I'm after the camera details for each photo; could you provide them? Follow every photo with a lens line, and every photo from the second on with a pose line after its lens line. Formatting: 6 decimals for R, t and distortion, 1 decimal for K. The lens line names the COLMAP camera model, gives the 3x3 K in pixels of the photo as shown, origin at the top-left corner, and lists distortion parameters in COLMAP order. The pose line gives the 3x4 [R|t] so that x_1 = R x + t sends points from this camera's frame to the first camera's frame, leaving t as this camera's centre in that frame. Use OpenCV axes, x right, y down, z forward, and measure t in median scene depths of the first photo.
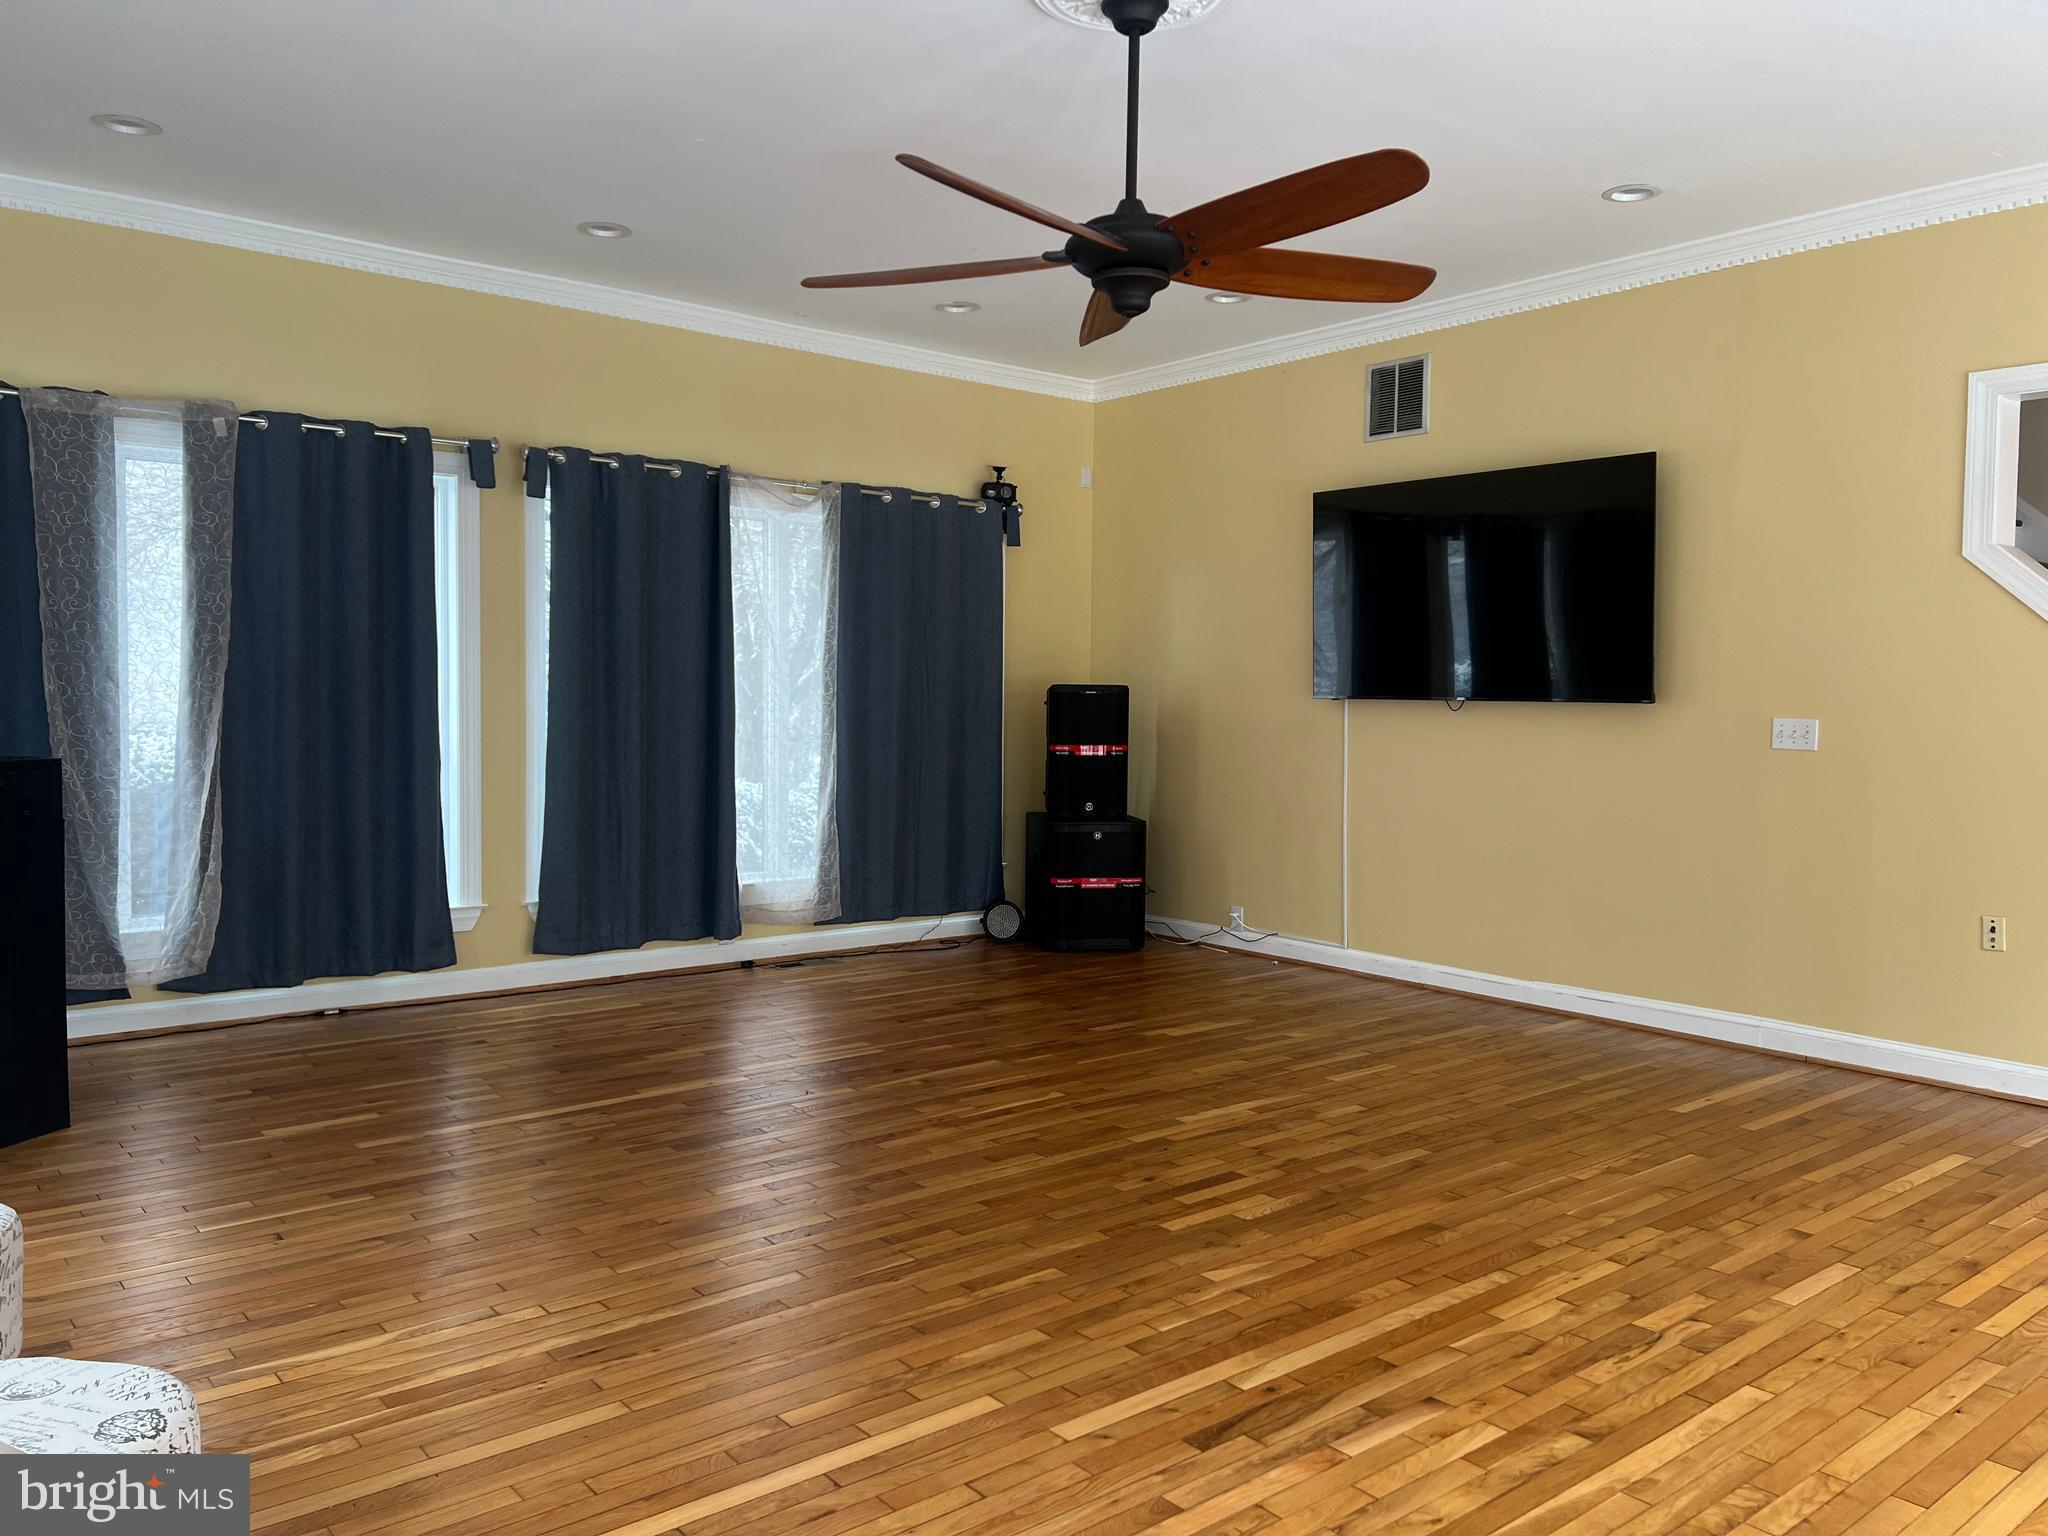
lens RADIAL K [[1545.7, 0, 1045.6], [0, 1545.7, 752.8], [0, 0, 1]] dist [0.067245, -0.071736]
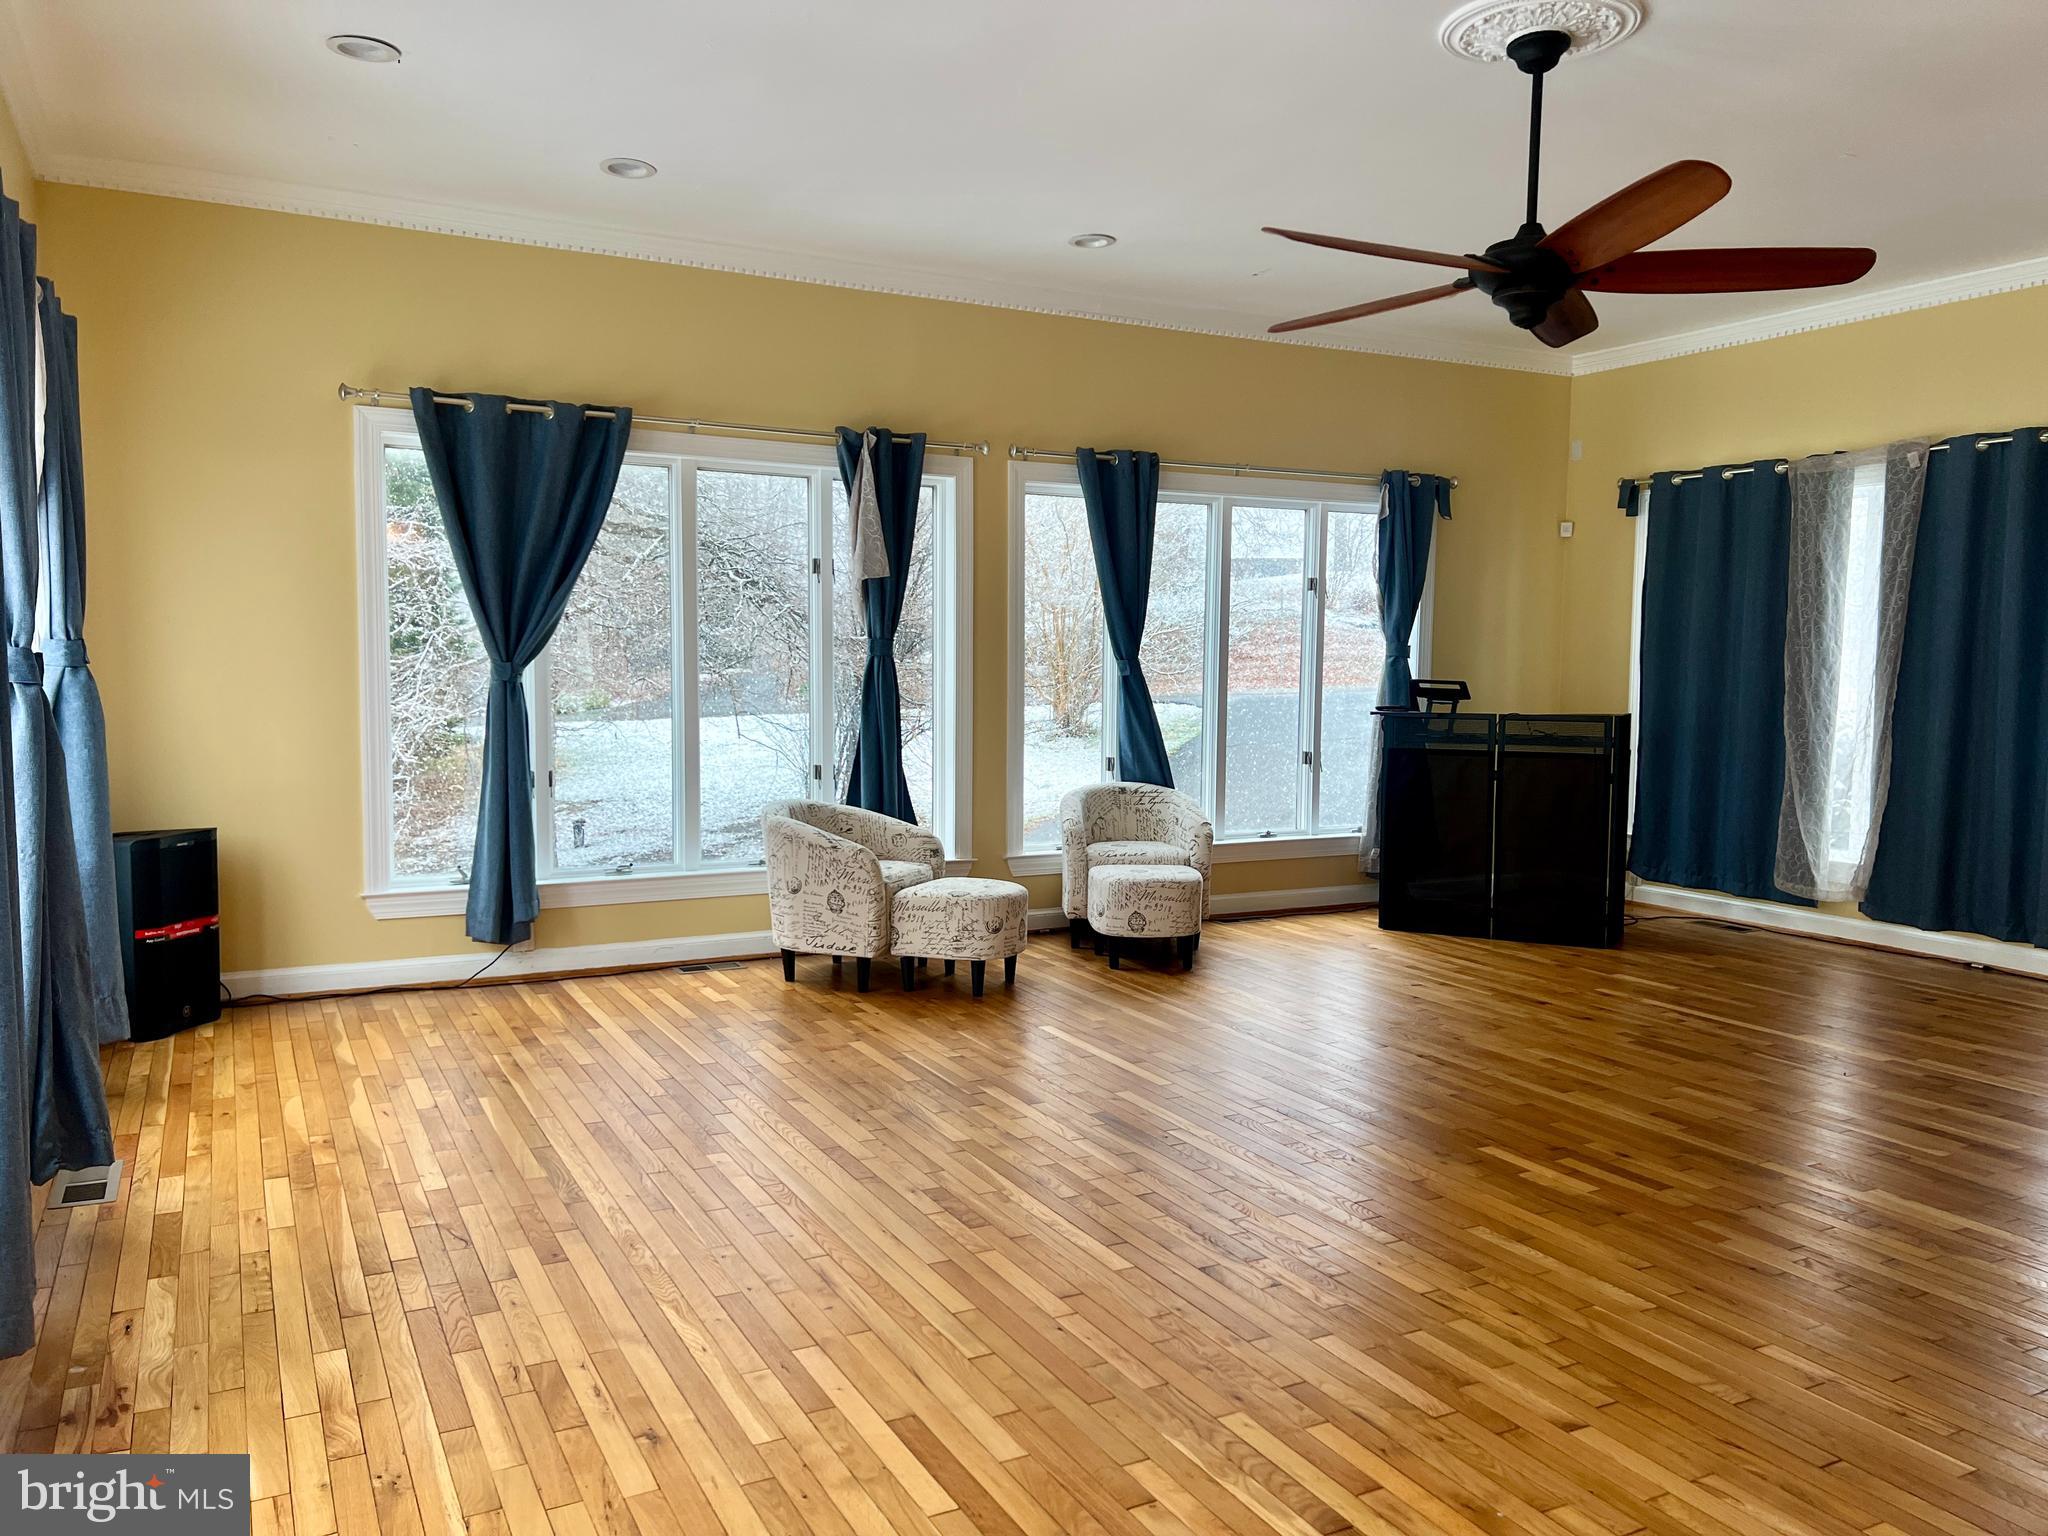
lens RADIAL K [[1545.7, 0, 1028.7], [0, 1545.7, 769.0], [0, 0, 1]] dist [0.067245, -0.071736]
pose [[-0.221084, 0.055686, -0.973664, 0.744359], [-0.052936, 0.996212, 0.068995, -0.015010], [0.973817, 0.066795, -0.217299, 0.551803]]
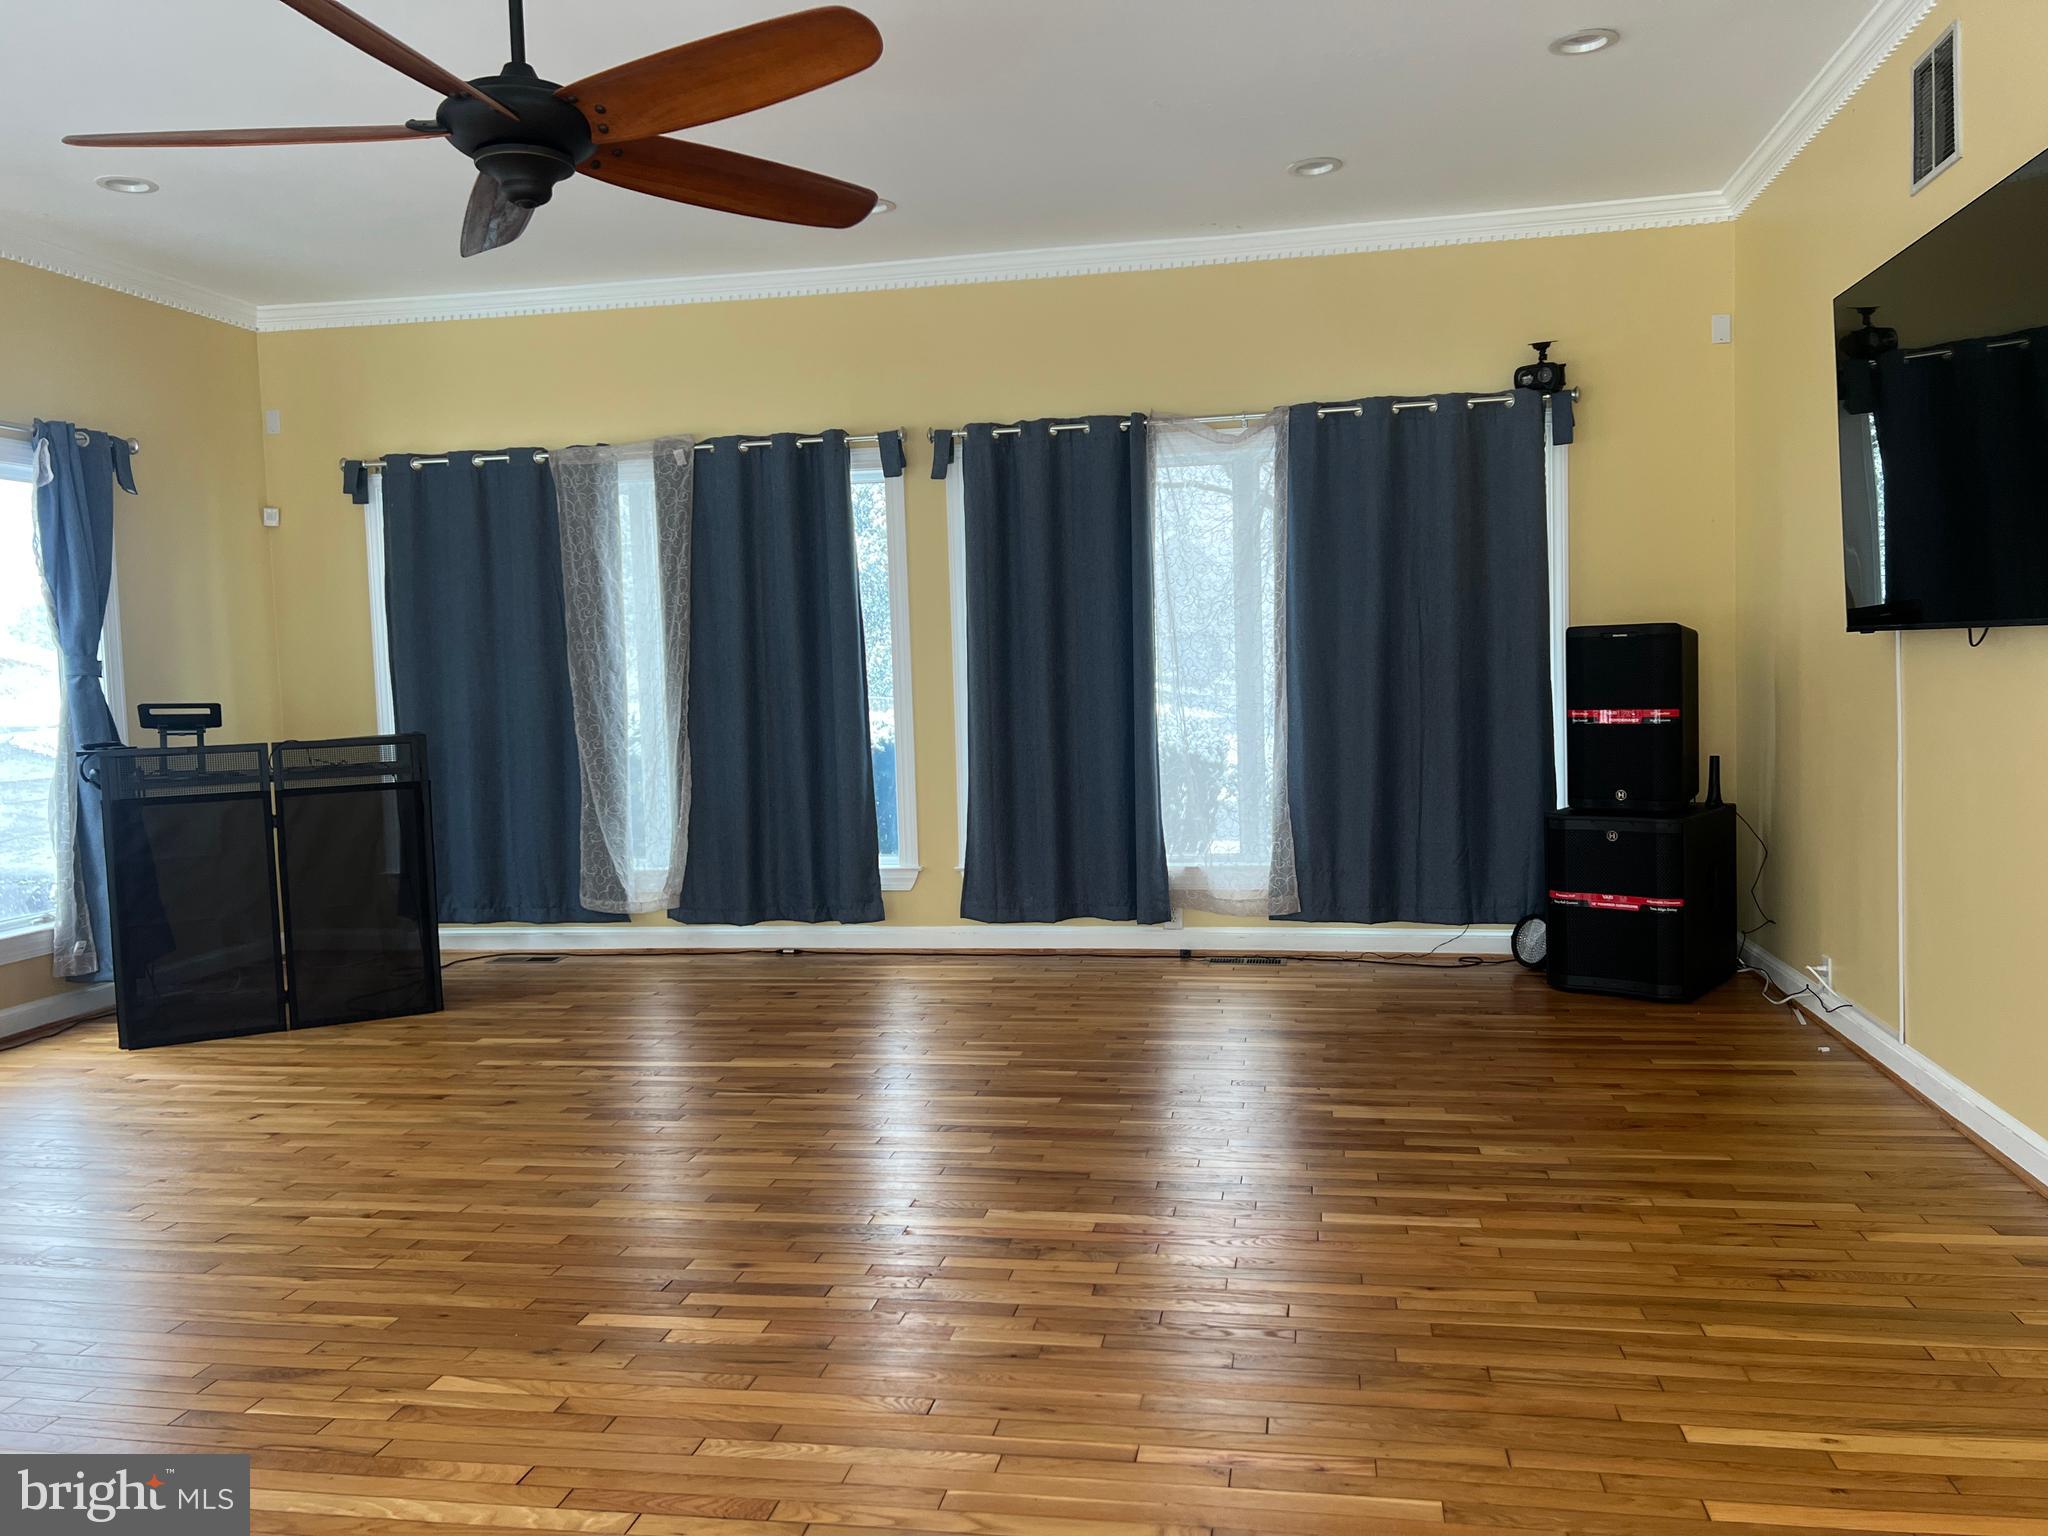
lens RADIAL K [[1545.7, 0, 1040.7], [0, 1545.7, 756.6], [0, 0, 1]] dist [0.067245, -0.071736]
pose [[0.631210, 0.013581, -0.775493, 0.523456], [0.009652, 0.999632, 0.025363, -0.004933], [0.775552, -0.023495, 0.630846, 0.410461]]
